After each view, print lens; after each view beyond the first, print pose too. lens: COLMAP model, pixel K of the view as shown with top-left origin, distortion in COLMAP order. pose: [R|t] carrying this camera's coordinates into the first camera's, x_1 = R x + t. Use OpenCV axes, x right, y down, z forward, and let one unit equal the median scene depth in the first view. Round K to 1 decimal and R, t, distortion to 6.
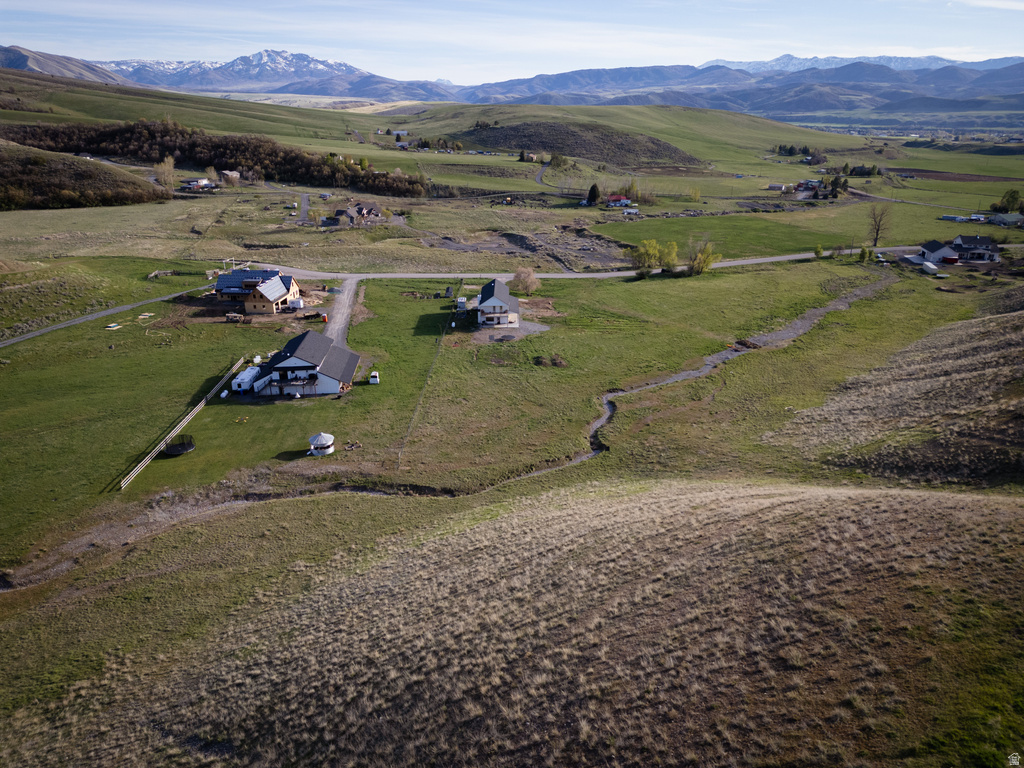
lens RADIAL K [[715.1, 0, 511.8], [0, 715.1, 382.9], [0, 0, 1]] dist [0.081504, -0.077269]
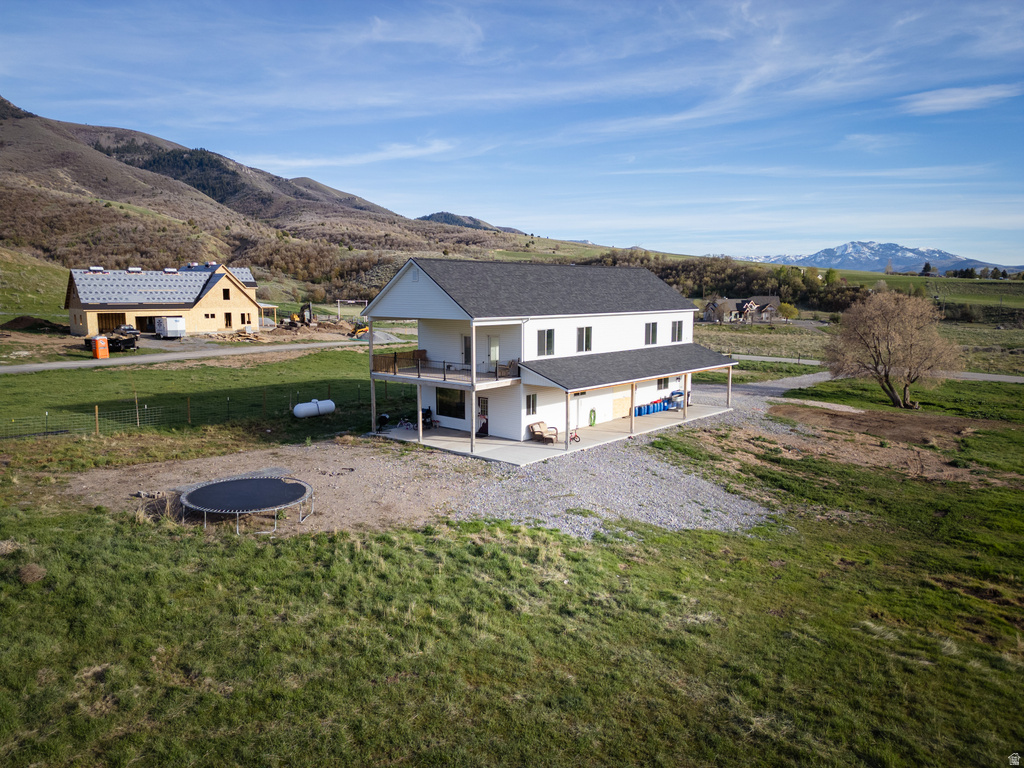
lens RADIAL K [[715.1, 0, 508.4], [0, 715.1, 382.0], [0, 0, 1]] dist [0.081504, -0.077269]
pose [[0.740396, 0.087649, -0.666432, 0.038338], [-0.246076, 0.957978, -0.147393, -0.025061], [0.625509, 0.273122, 0.730851, 0.306137]]
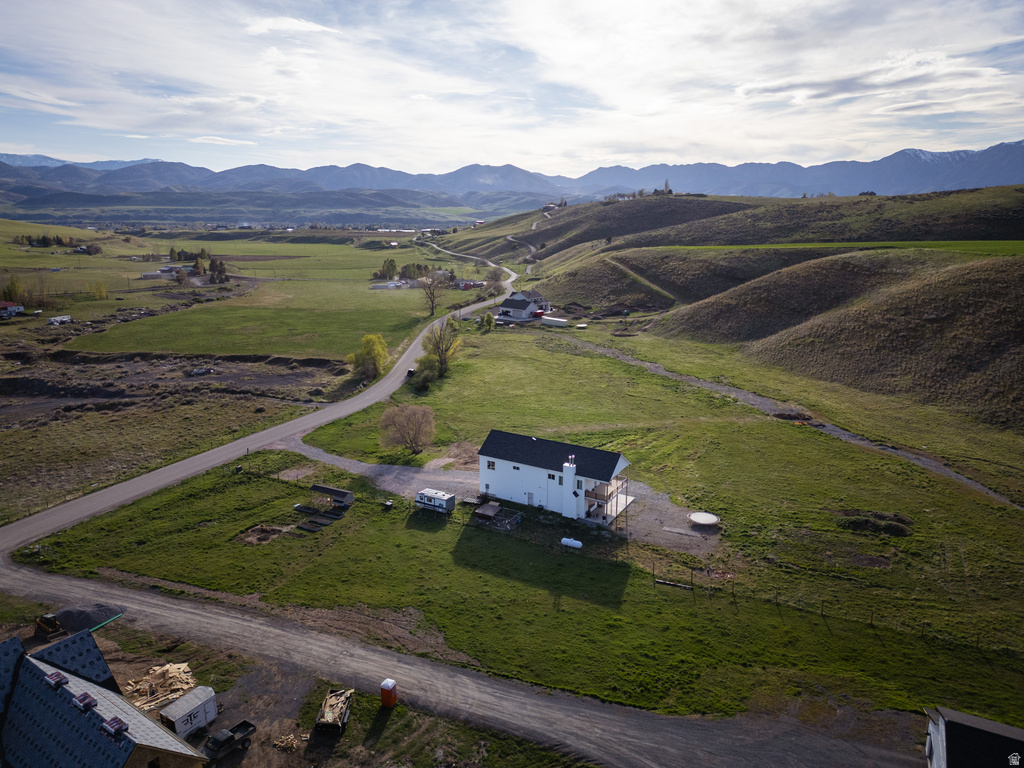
lens RADIAL K [[715.1, 0, 510.9], [0, 715.1, 379.9], [0, 0, 1]] dist [0.081504, -0.077269]
pose [[0.501923, -0.207272, 0.839709, -0.162755], [0.310368, 0.949362, 0.048820, -0.075294], [-0.807307, 0.236115, 0.540837, 0.265968]]
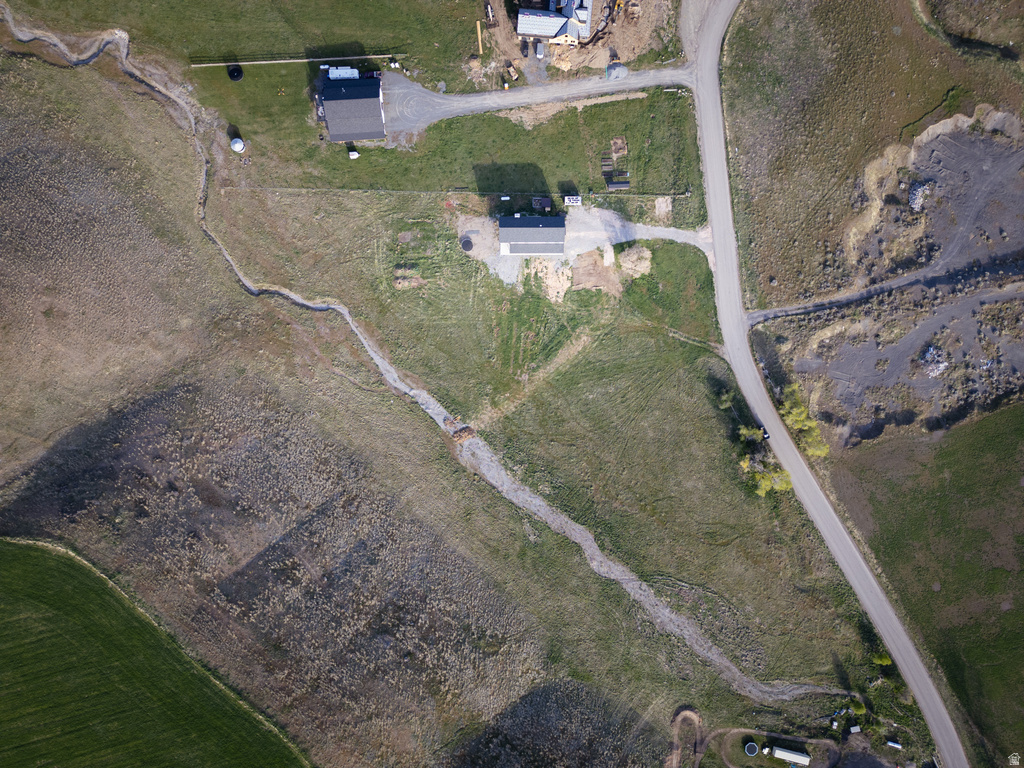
lens RADIAL K [[715.1, 0, 511.0], [0, 715.1, 387.4], [0, 0, 1]] dist [0.081504, -0.077269]
pose [[-0.001983, 0.999962, -0.008506, 0.083830], [-0.354226, 0.007252, 0.935132, -0.416411], [0.935158, 0.004868, 0.354198, 0.207296]]
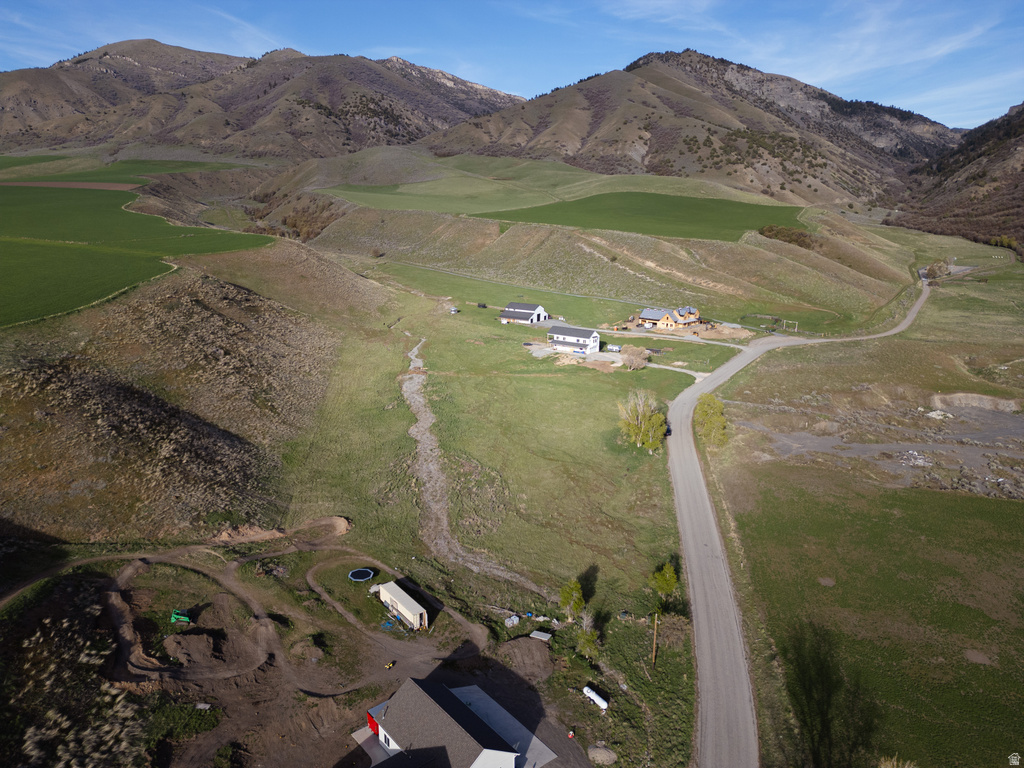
lens RADIAL K [[715.1, 0, 510.8], [0, 715.1, 380.5], [0, 0, 1]] dist [0.081504, -0.077269]
pose [[-0.637244, 0.181699, -0.748936, 0.412654], [-0.278108, 0.852107, 0.443362, -0.232063], [0.718732, 0.490815, -0.492468, 0.598753]]
